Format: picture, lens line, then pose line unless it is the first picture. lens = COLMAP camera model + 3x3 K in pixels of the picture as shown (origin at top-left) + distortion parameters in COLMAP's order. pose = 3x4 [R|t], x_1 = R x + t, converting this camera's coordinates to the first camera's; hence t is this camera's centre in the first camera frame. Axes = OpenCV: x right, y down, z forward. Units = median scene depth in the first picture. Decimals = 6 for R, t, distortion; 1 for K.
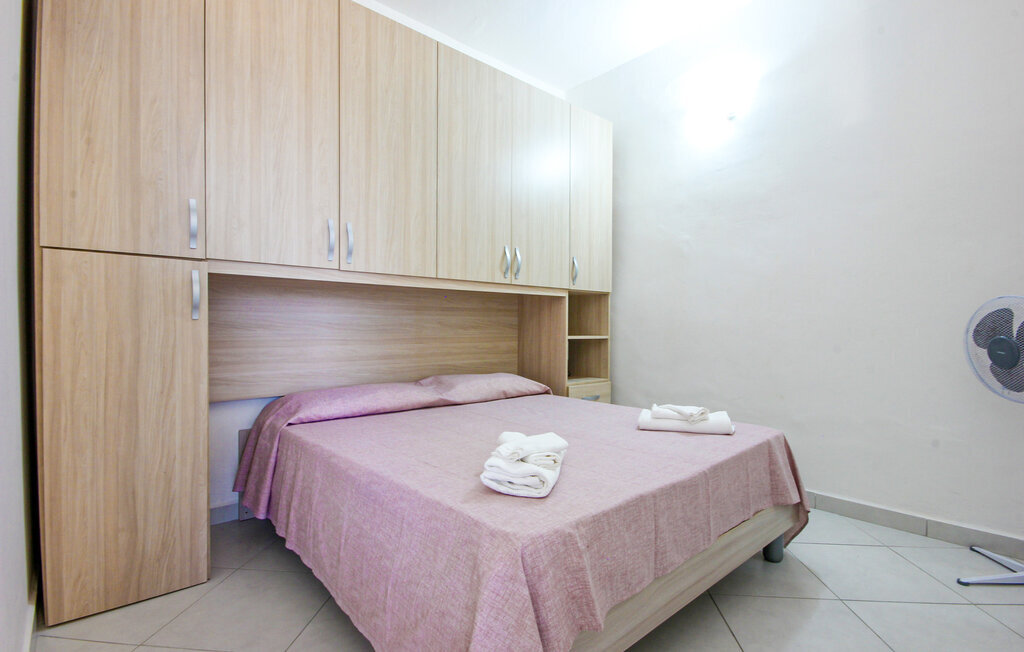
lens RADIAL K [[523.6, 0, 512.0], [0, 523.6, 326.0], [0, 0, 1]] dist [-0.000342, 0.000640]
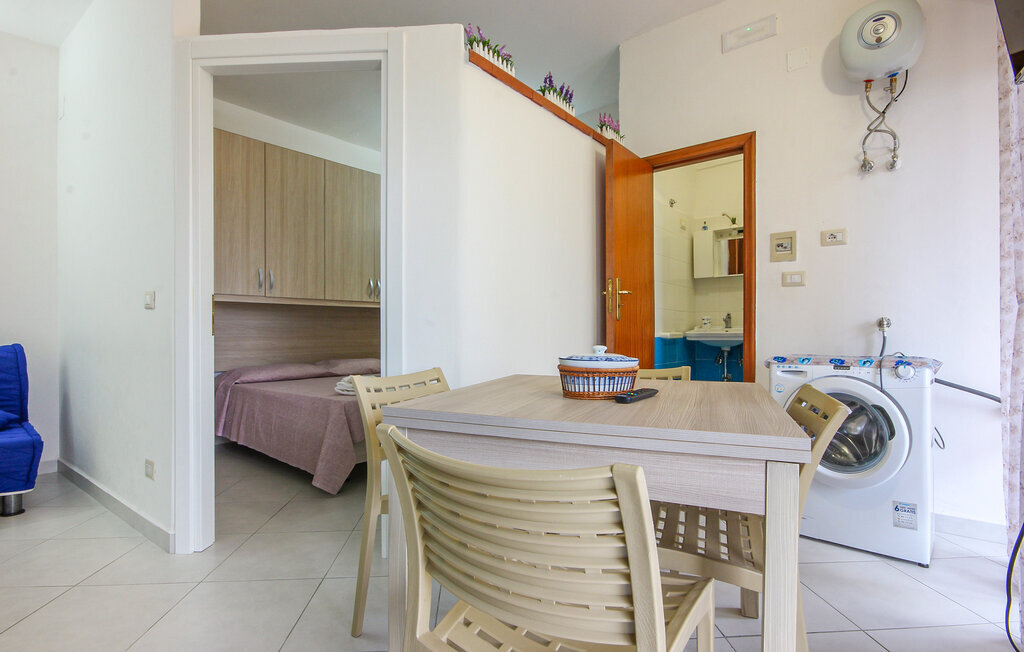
lens RADIAL K [[523.6, 0, 512.0], [0, 523.6, 326.0], [0, 0, 1]] dist [-0.000342, 0.000640]
pose [[0.986522, -0.003559, 0.163590, 0.188812], [0.004729, 0.999966, -0.006761, 0.008201], [-0.163560, 0.007443, 0.986505, -0.818067]]
